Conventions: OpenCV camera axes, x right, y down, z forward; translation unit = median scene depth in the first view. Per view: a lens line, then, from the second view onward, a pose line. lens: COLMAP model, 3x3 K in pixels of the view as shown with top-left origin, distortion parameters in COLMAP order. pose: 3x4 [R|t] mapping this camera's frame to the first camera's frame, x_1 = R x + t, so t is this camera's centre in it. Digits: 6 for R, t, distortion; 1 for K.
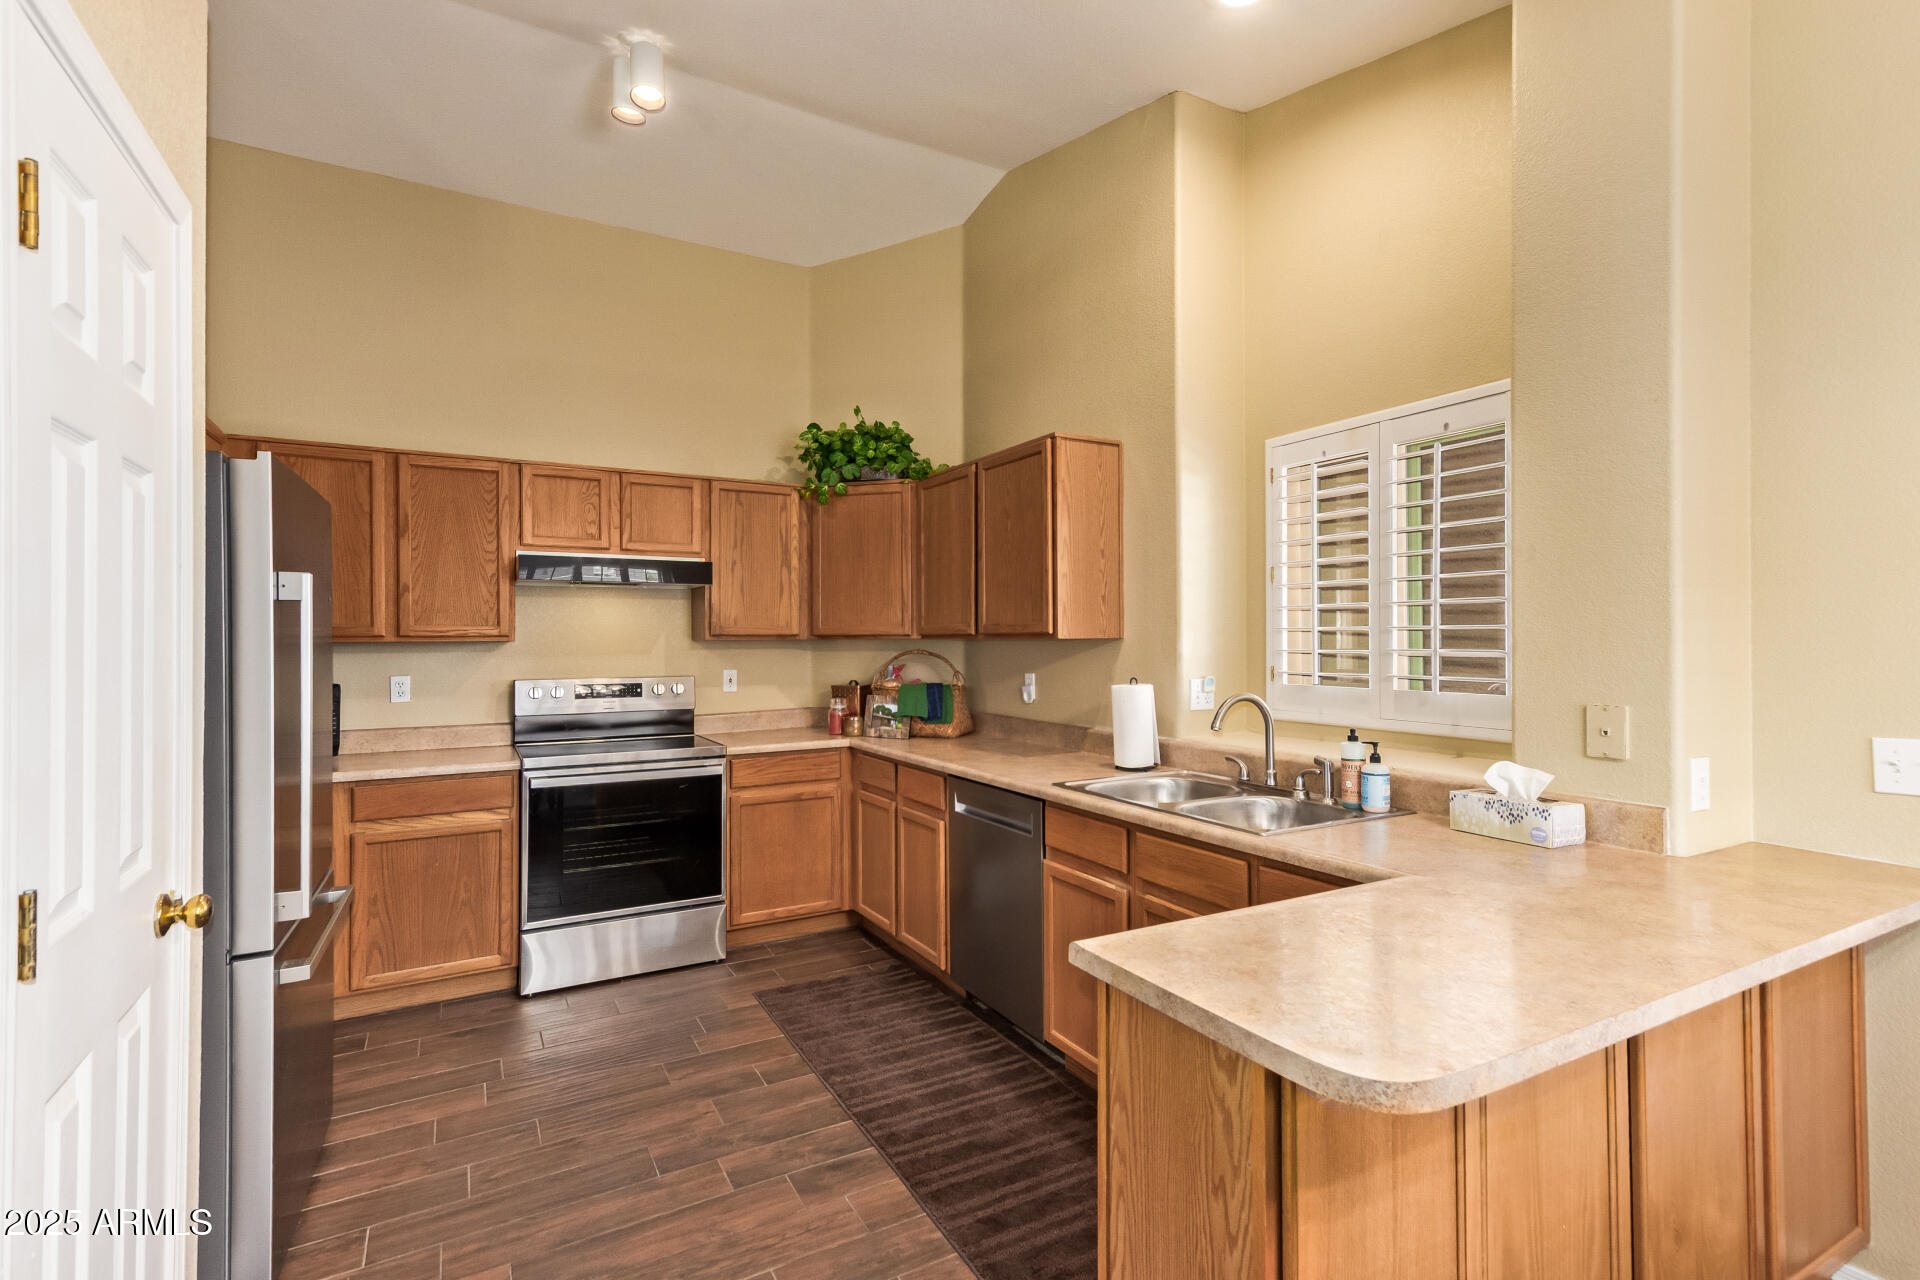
lens RADIAL K [[869.4, 0, 960.0], [0, 869.4, 640.0], [0, 0, 1]] dist [0.031289, -0.000266]
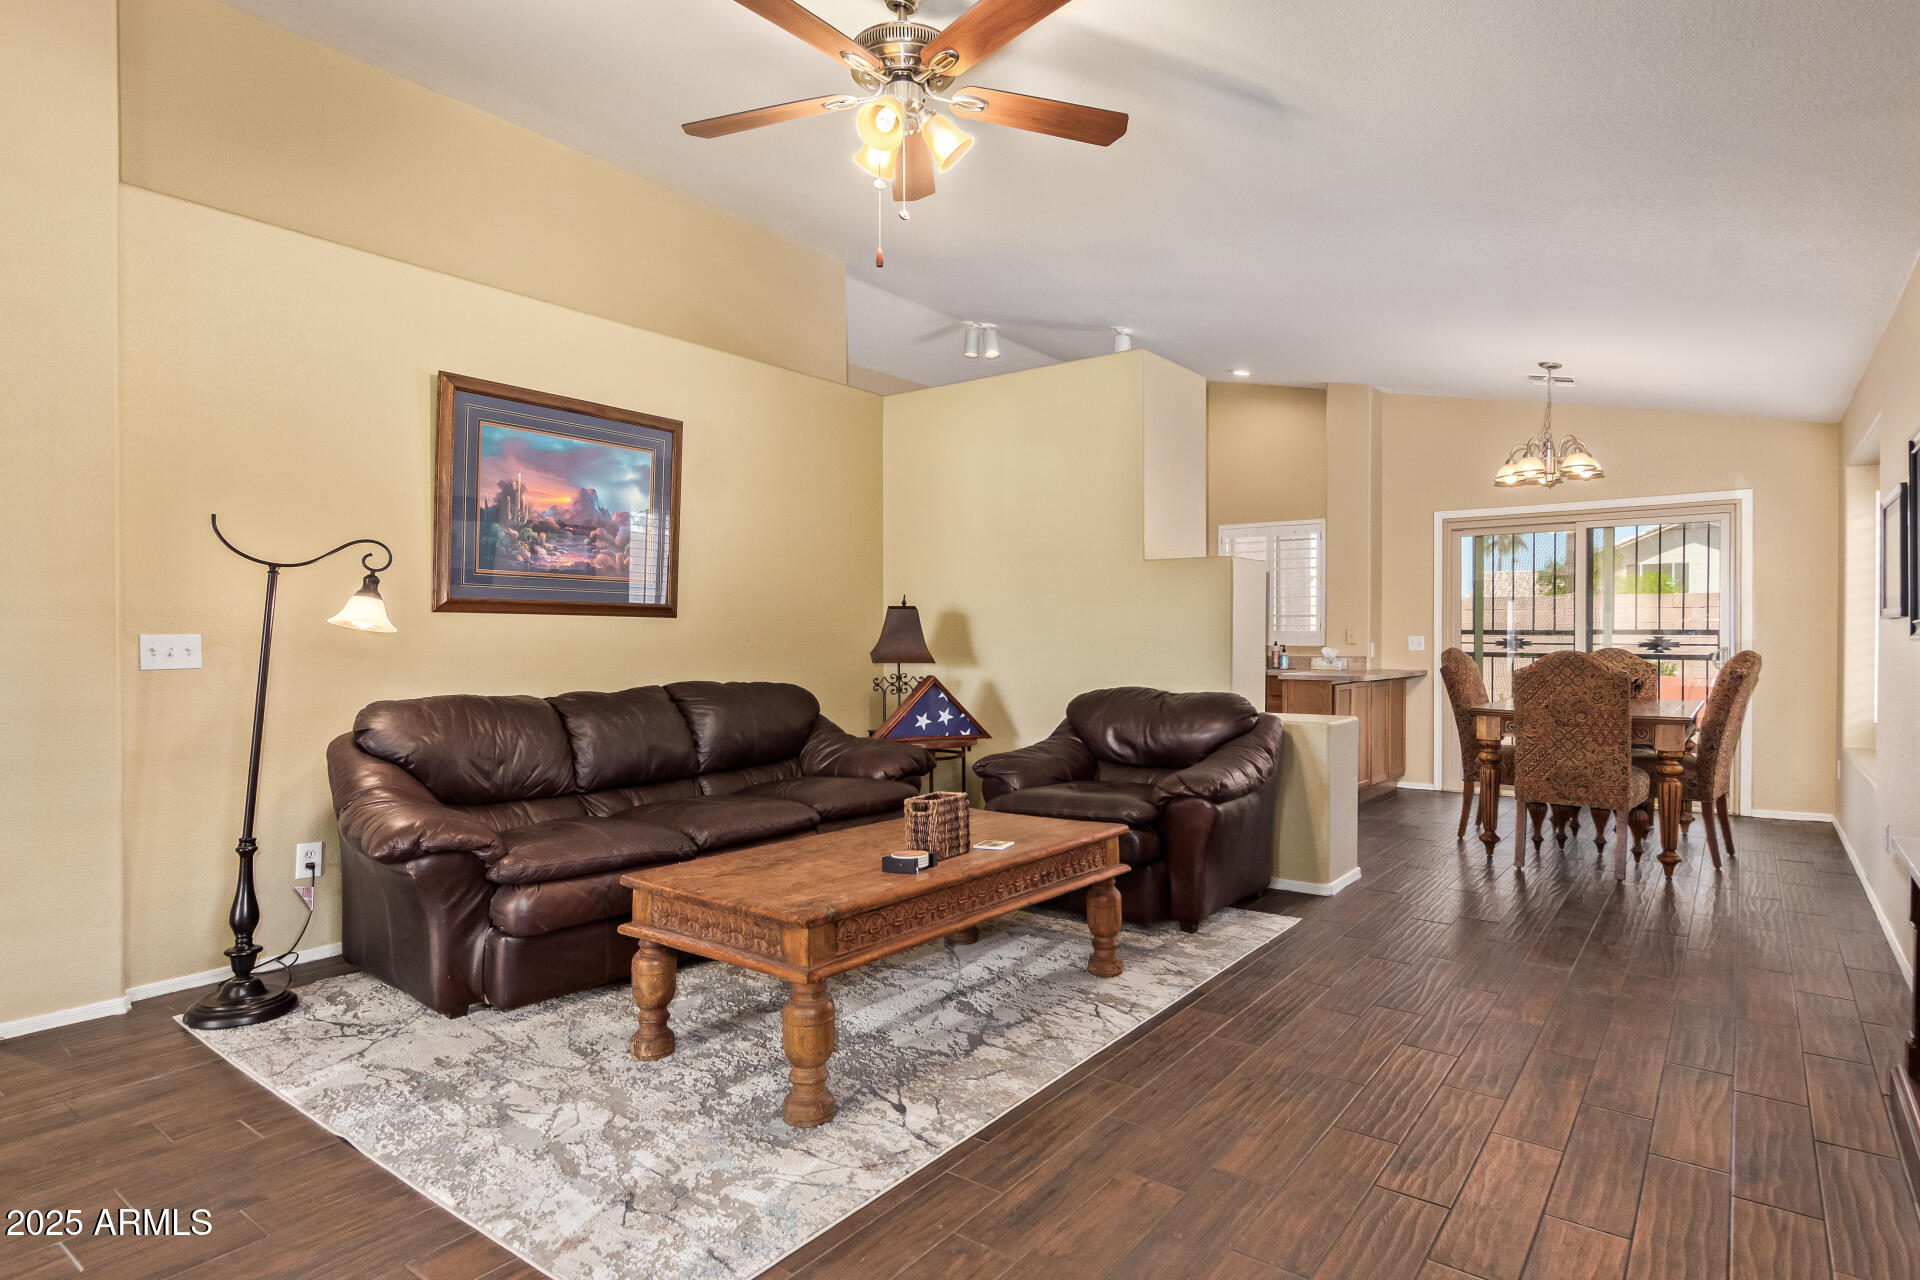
lens RADIAL K [[1024.0, 0, 990.2], [0, 1024.0, 645.4], [0, 0, 1]] dist [0.003751, -0.000240]
pose [[0.908158, -0.000640, 0.418628, -1.331332], [-0.003219, 0.999959, 0.008513, 0.067662], [-0.418616, -0.009079, 0.908118, -1.213949]]
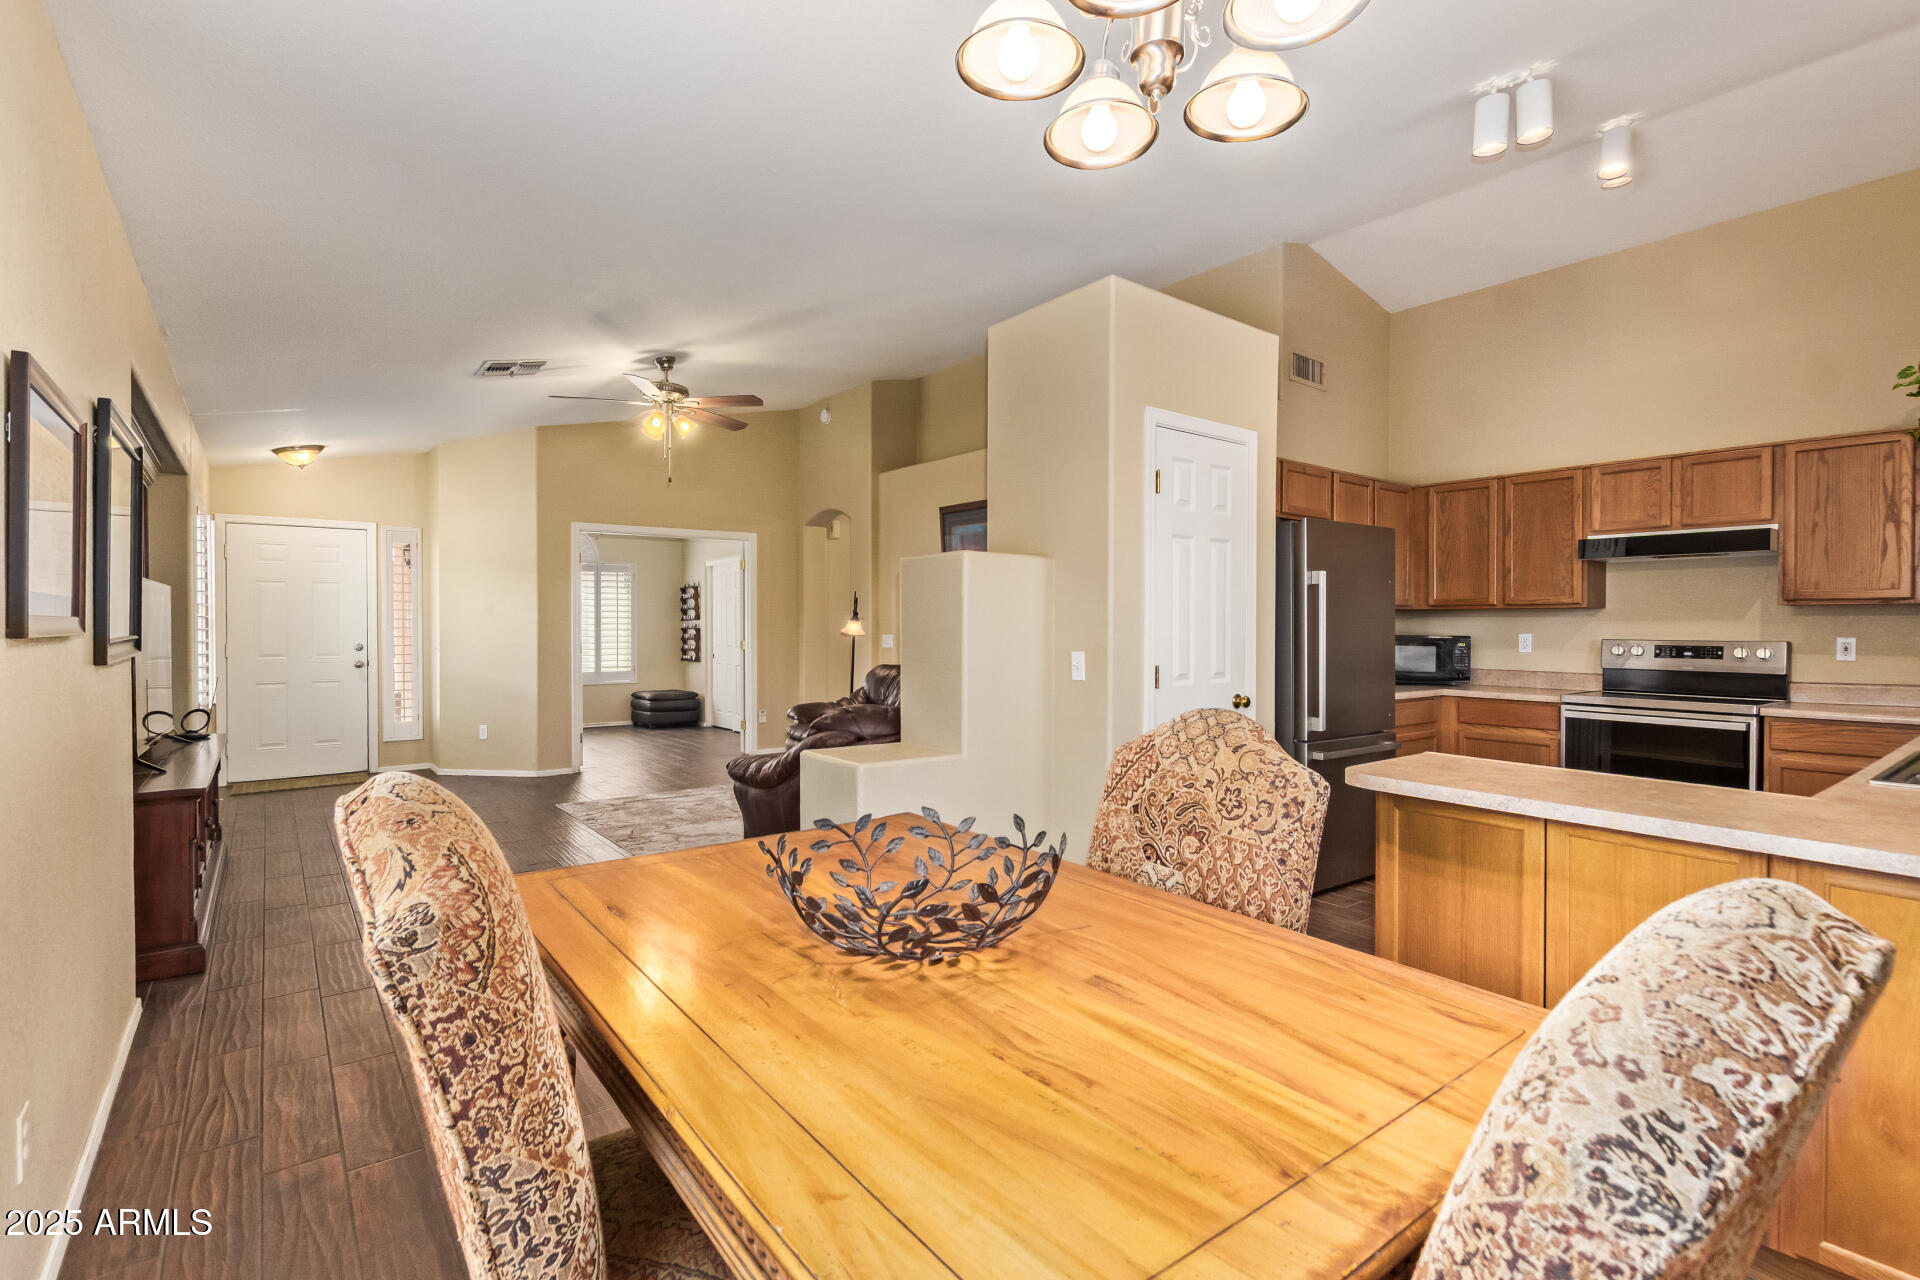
lens RADIAL K [[894.0, 0, 956.6], [0, 894.0, 633.0], [0, 0, 1]] dist [-0.002236, -0.001175]
pose [[0.148844, 0.015477, -0.988740, 0.737838], [-0.004100, 0.999879, 0.015035, 0.026300], [0.988852, 0.001816, 0.148890, -0.113620]]
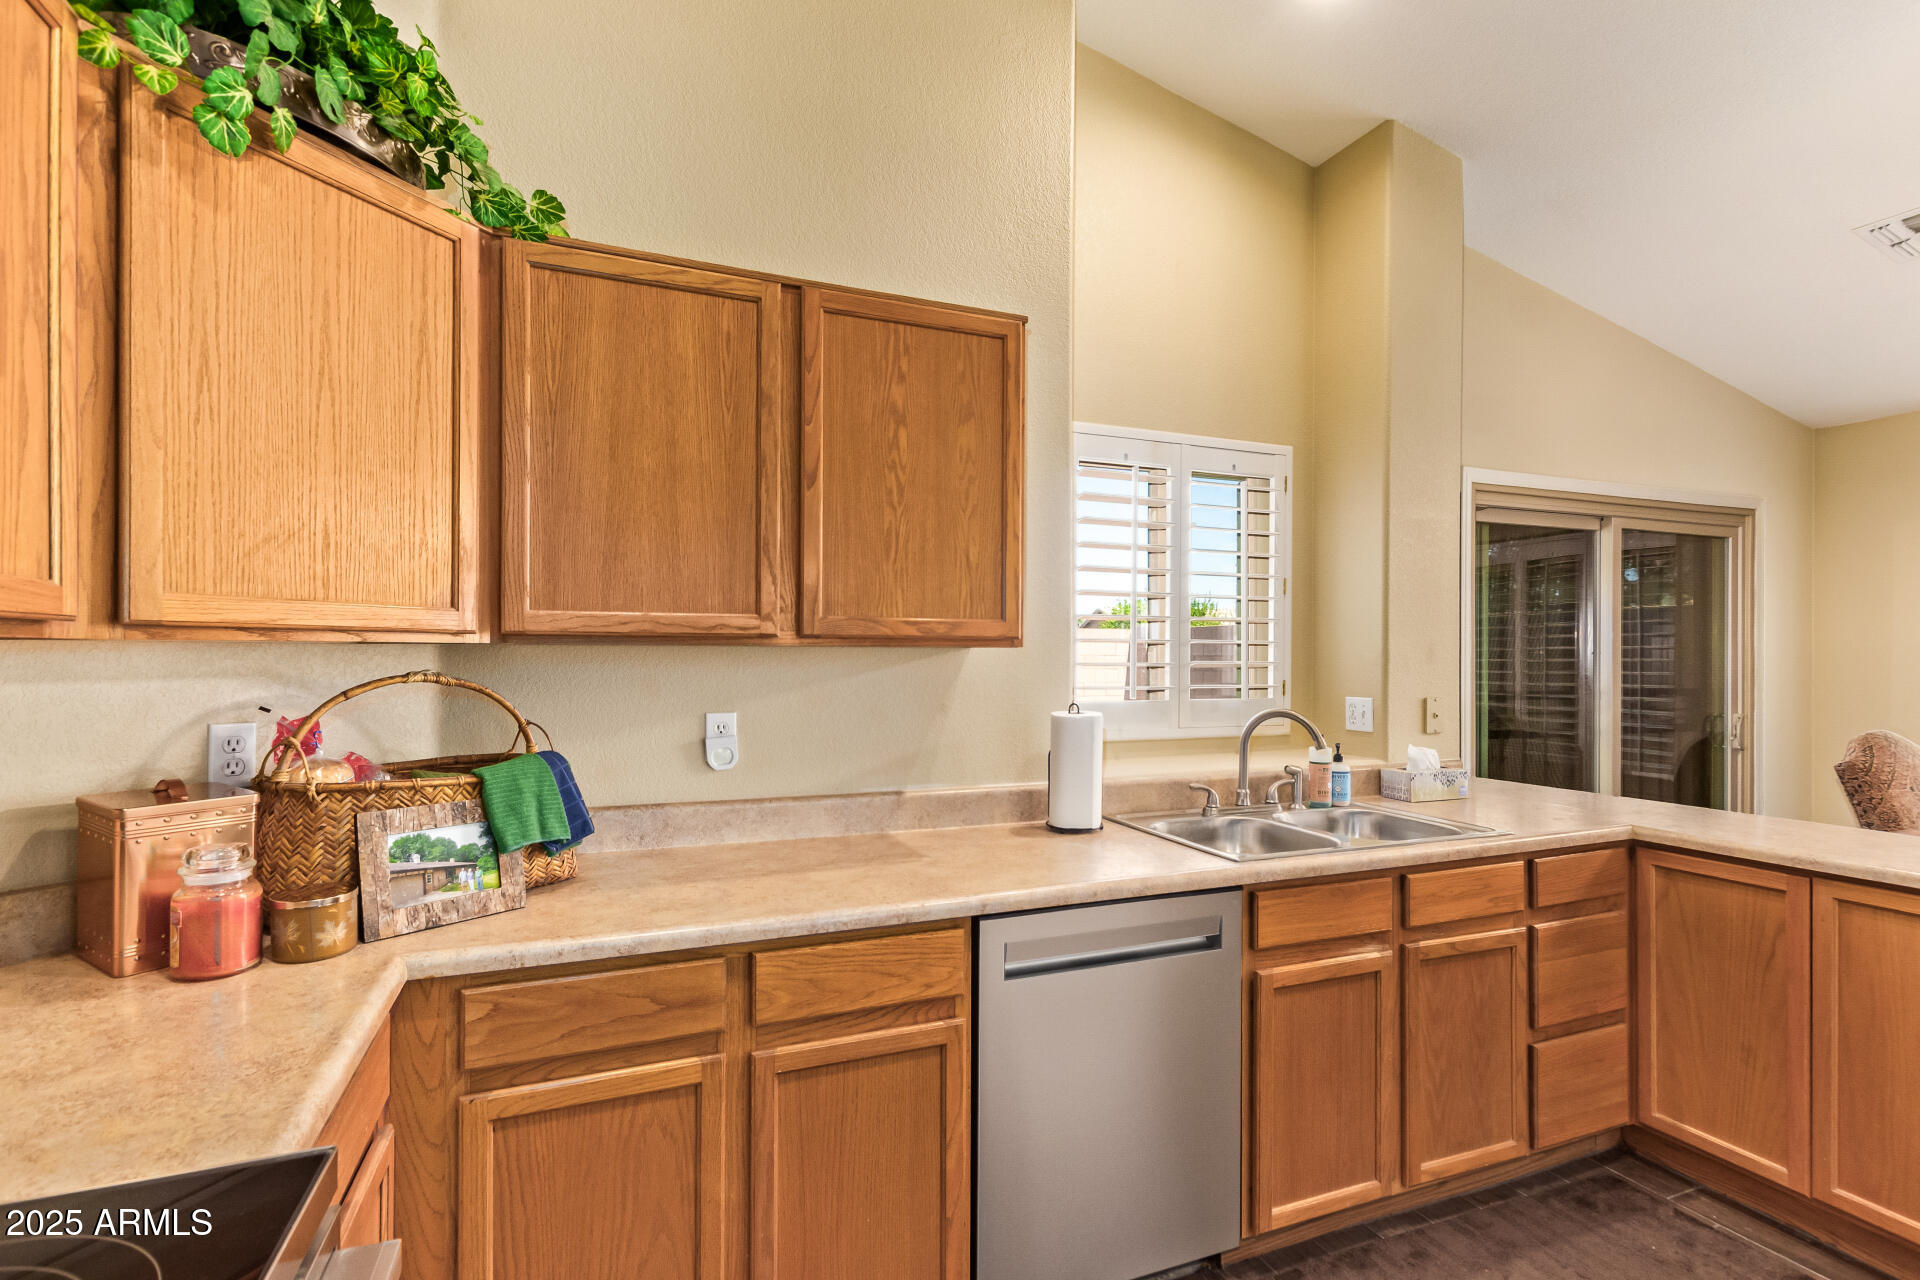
lens RADIAL K [[884.4, 0, 965.5], [0, 884.4, 651.3], [0, 0, 1]] dist [0.003521, -0.000397]
pose [[0.142493, 0.006008, 0.989778, -0.528506], [-0.004704, 0.999974, -0.005393, 0.004134], [-0.989785, -0.003887, 0.142518, 0.952906]]
